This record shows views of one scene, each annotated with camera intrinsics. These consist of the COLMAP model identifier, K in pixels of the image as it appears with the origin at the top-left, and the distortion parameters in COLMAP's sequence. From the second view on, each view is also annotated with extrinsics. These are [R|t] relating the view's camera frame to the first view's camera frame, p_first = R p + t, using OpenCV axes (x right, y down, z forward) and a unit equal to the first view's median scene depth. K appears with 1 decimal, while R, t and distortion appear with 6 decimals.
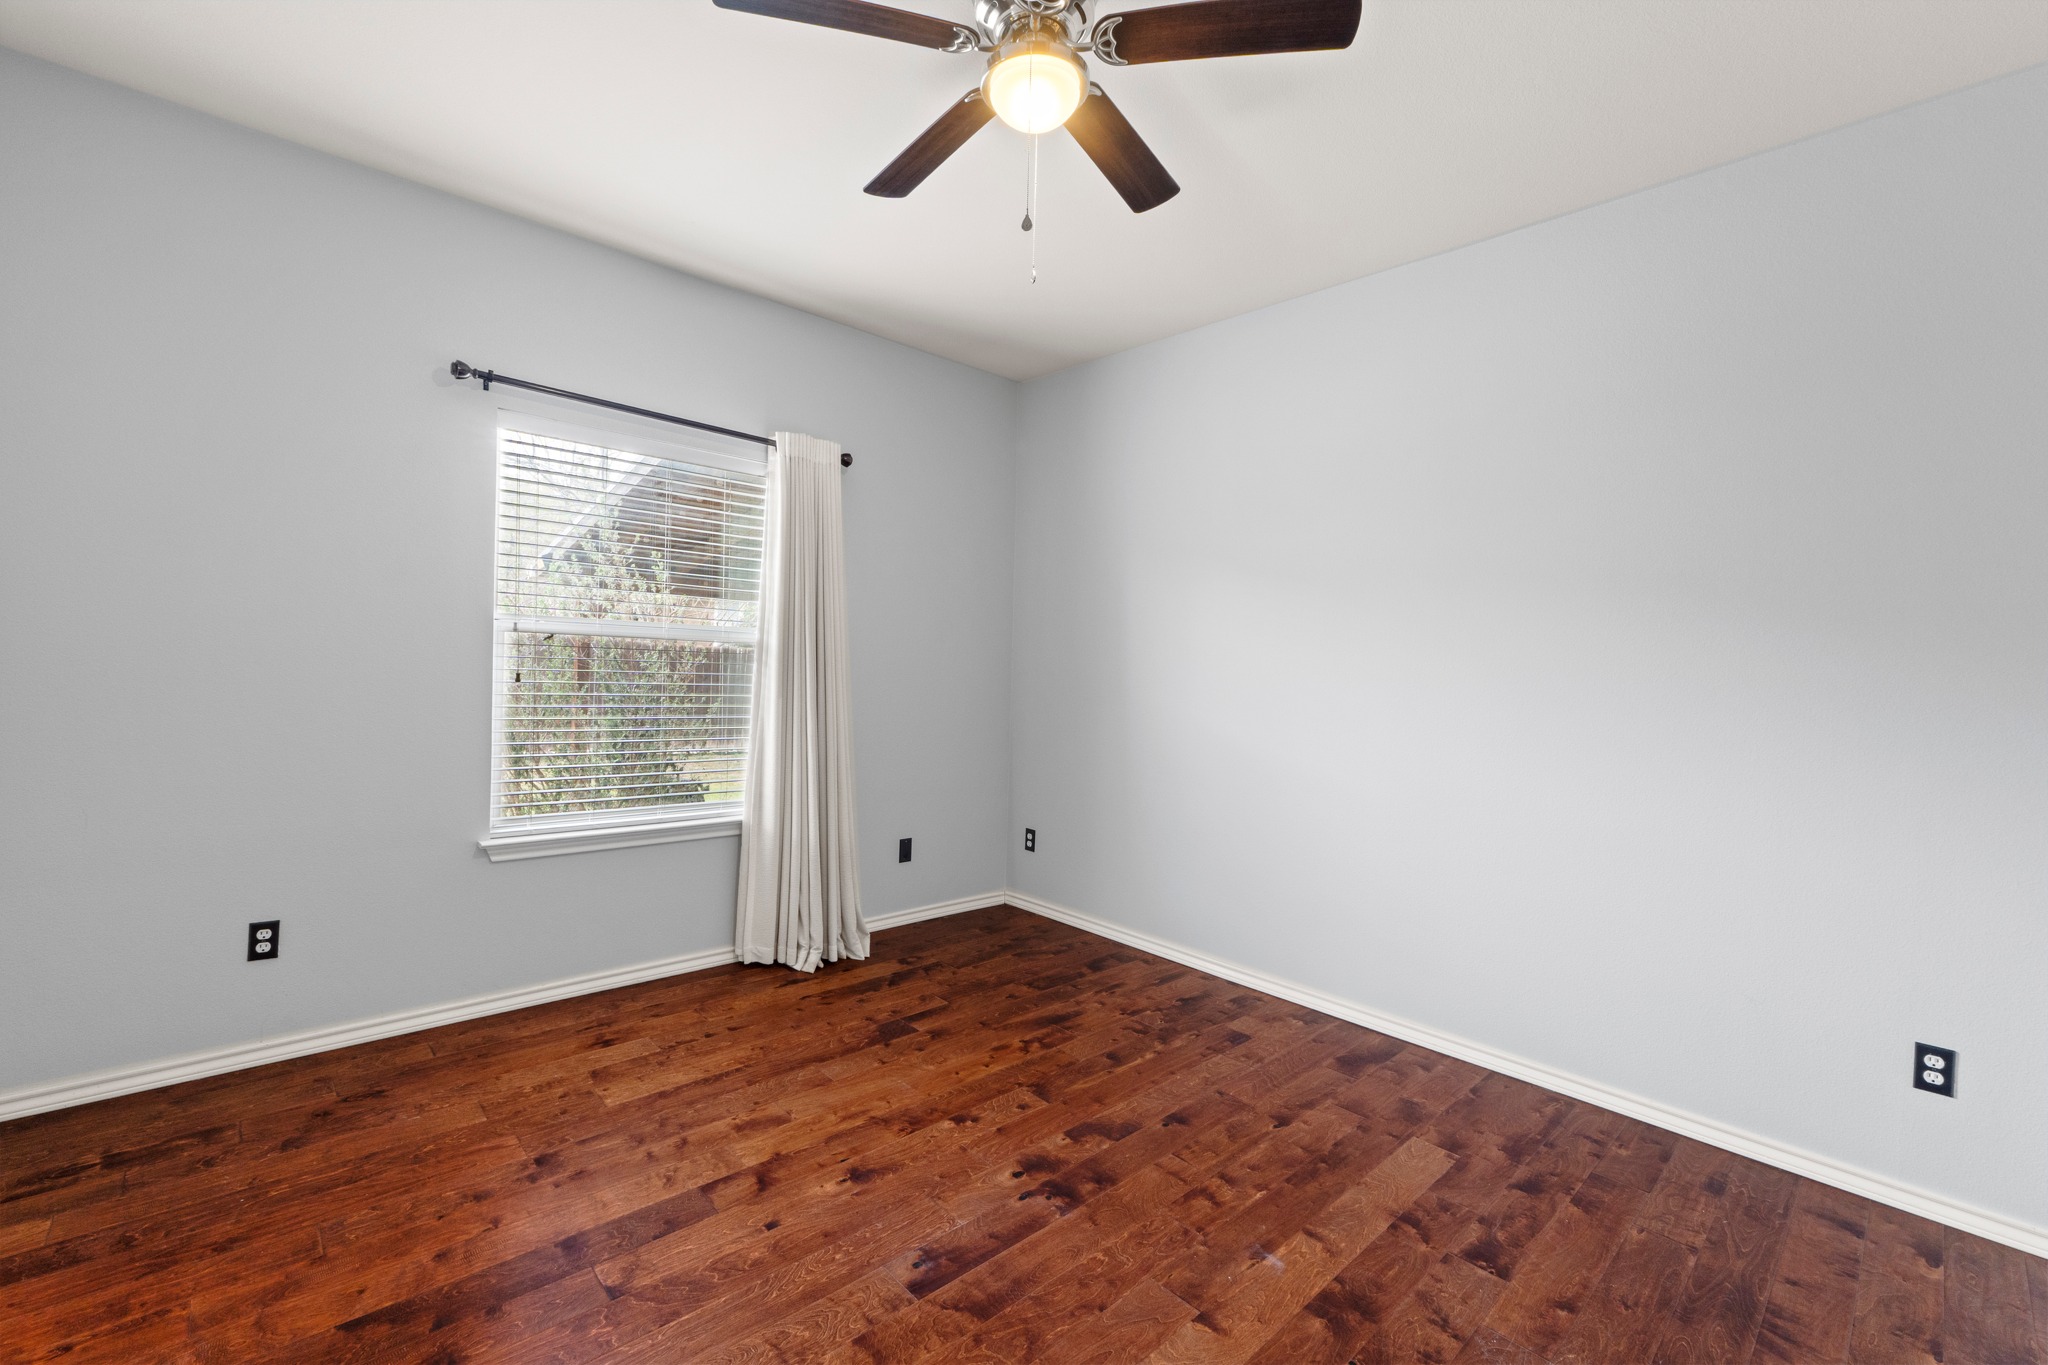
lens RADIAL K [[877.4, 0, 1006.0], [0, 877.4, 691.6], [0, 0, 1]] dist [-0.003942, -0.000077]
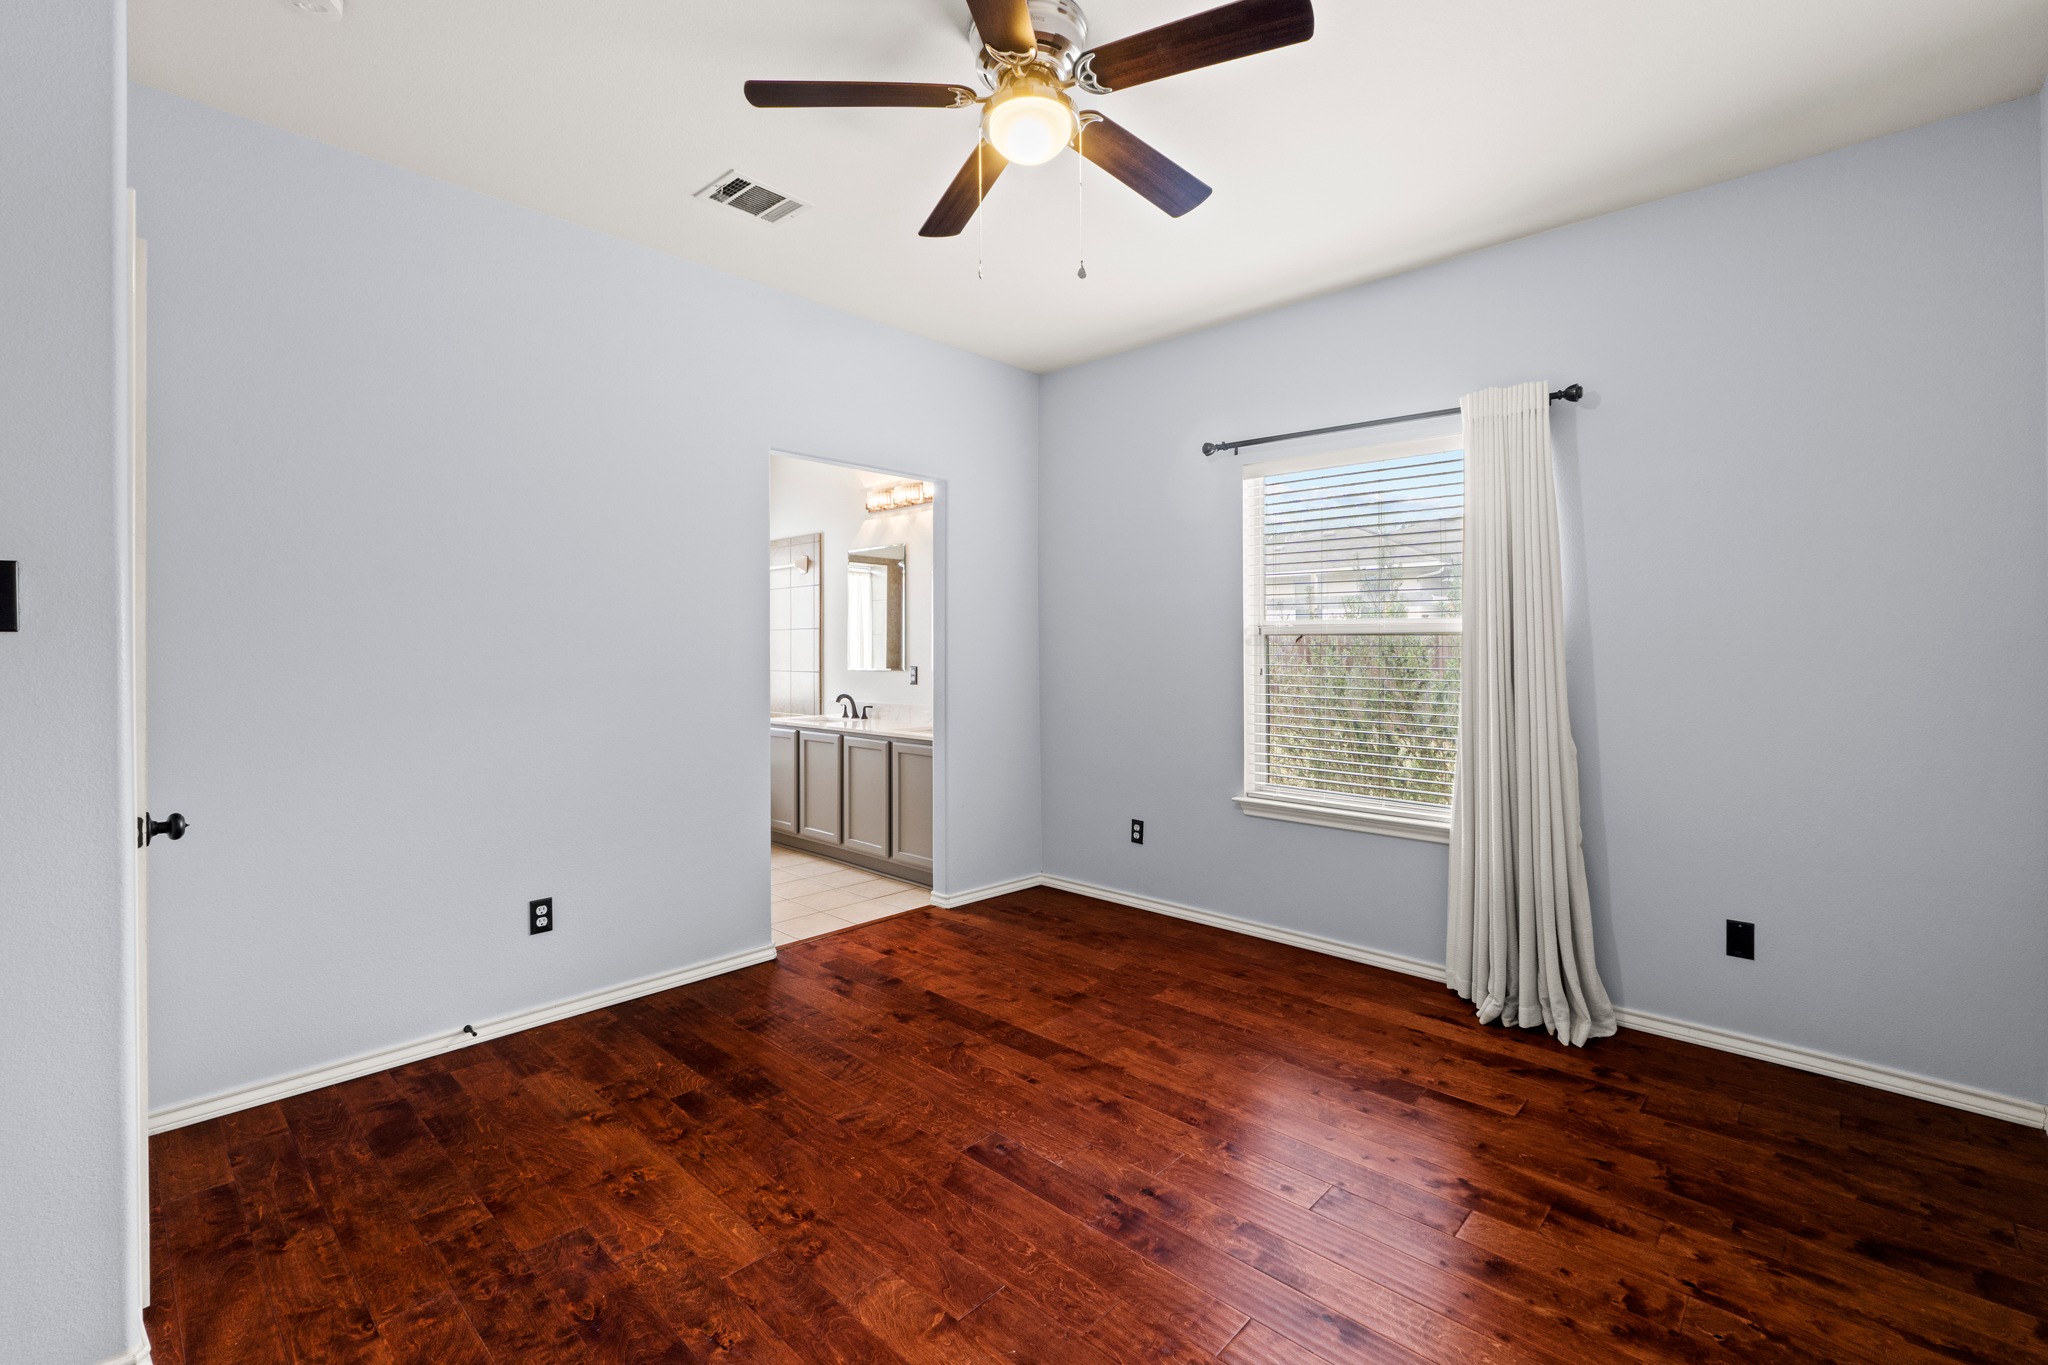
lens RADIAL K [[877.4, 0, 1009.6], [0, 877.4, 677.2], [0, 0, 1]] dist [-0.003942, -0.000077]
pose [[0.066175, -0.000928, -0.997808, 0.695324], [-0.029057, 0.999574, -0.002856, 0.004961], [0.997385, 0.029182, 0.066120, 0.572445]]
